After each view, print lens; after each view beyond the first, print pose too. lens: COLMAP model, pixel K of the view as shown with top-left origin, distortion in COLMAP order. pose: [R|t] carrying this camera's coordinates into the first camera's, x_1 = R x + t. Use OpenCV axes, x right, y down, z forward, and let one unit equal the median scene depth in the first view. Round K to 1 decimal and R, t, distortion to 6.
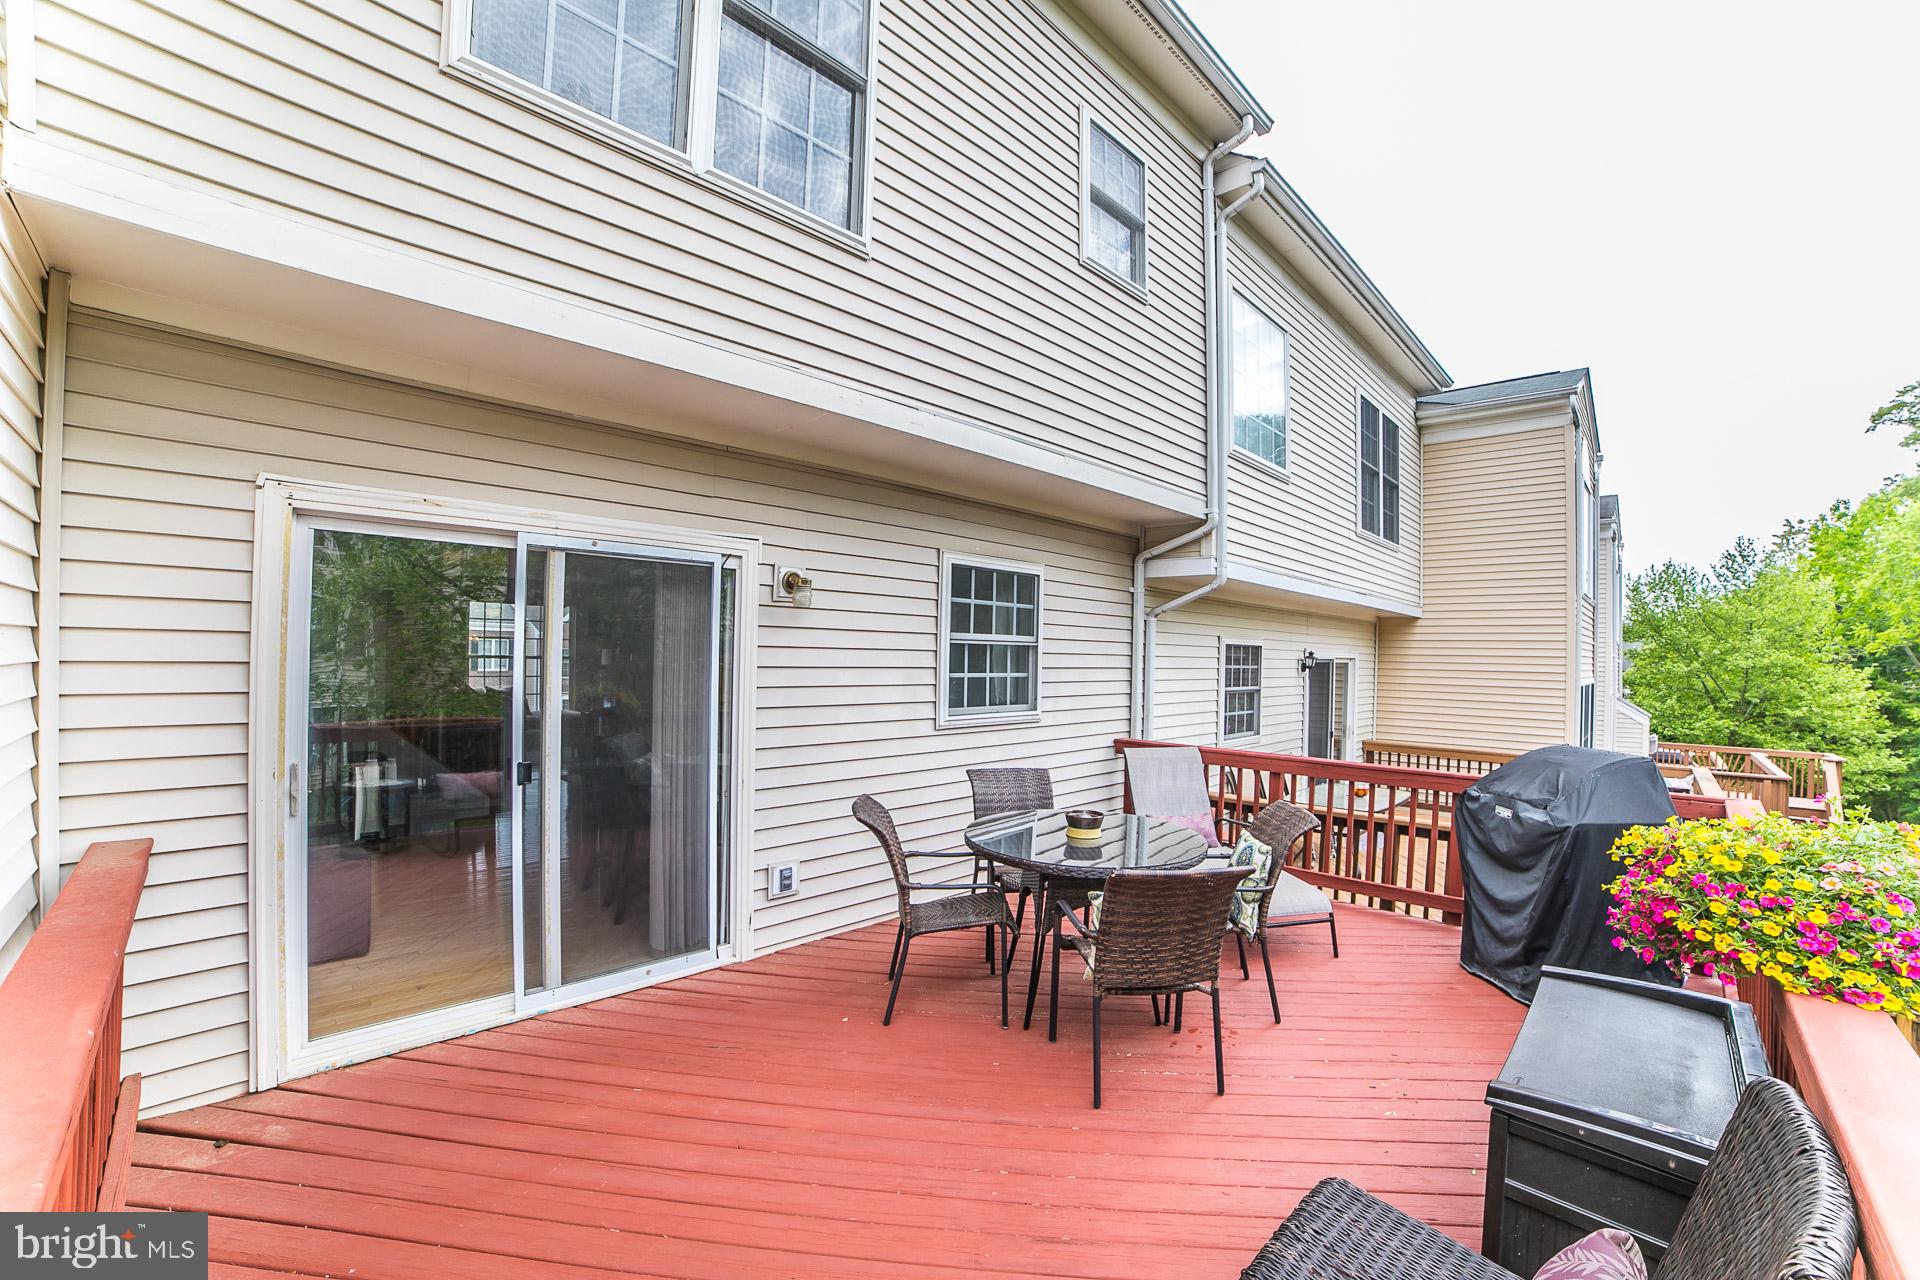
lens RADIAL K [[811.2, 0, 958.1], [0, 811.2, 655.7], [0, 0, 1]] dist [-0.049771, 0.000441]
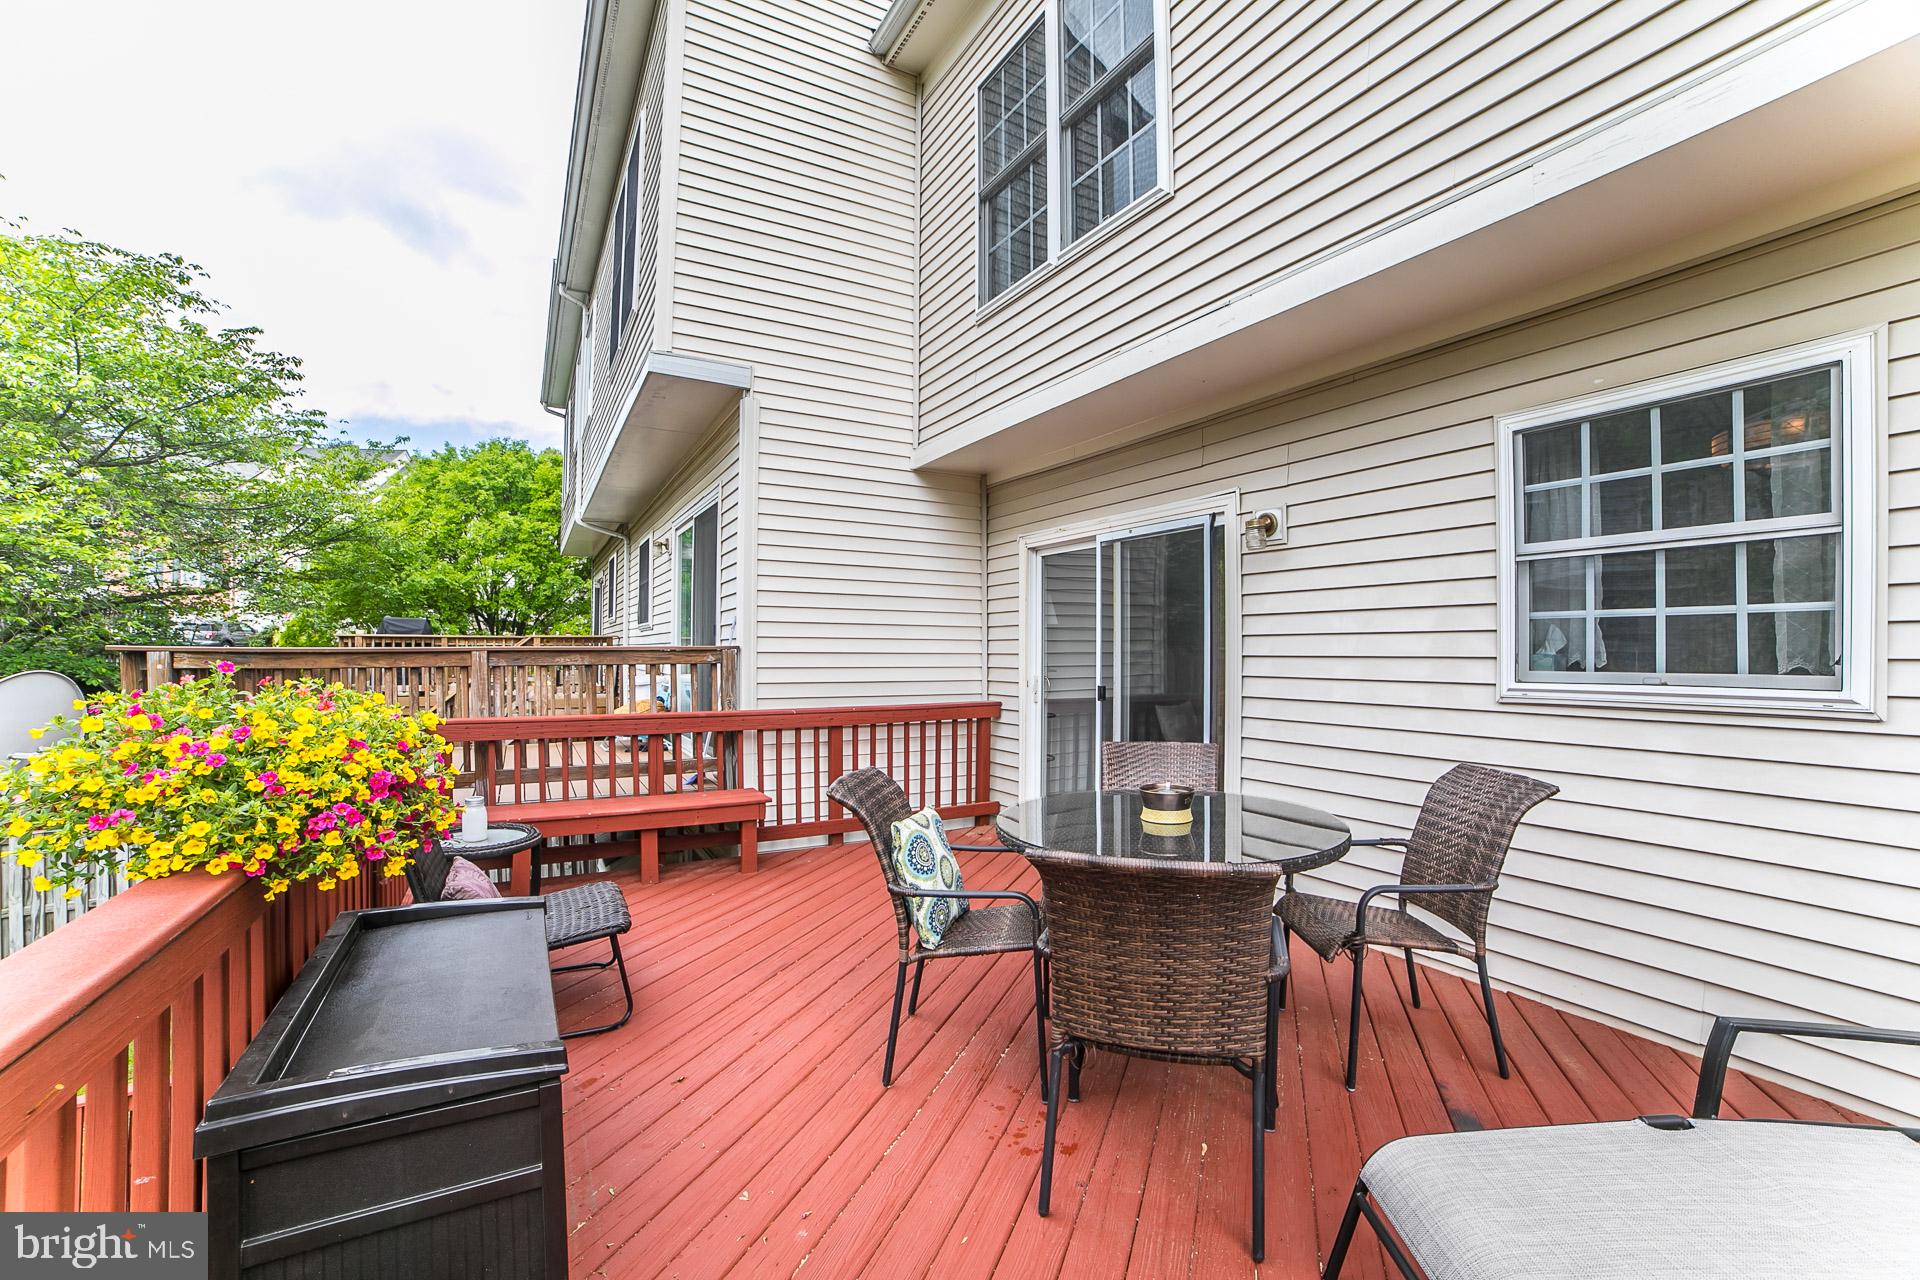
lens RADIAL K [[811.2, 0, 958.1], [0, 811.2, 655.7], [0, 0, 1]] dist [-0.049771, 0.000441]
pose [[-0.239931, -0.020413, -0.970575, 0.651681], [-0.007250, 0.999789, -0.019235, 0.067836], [0.970763, 0.002422, -0.240029, 0.727910]]
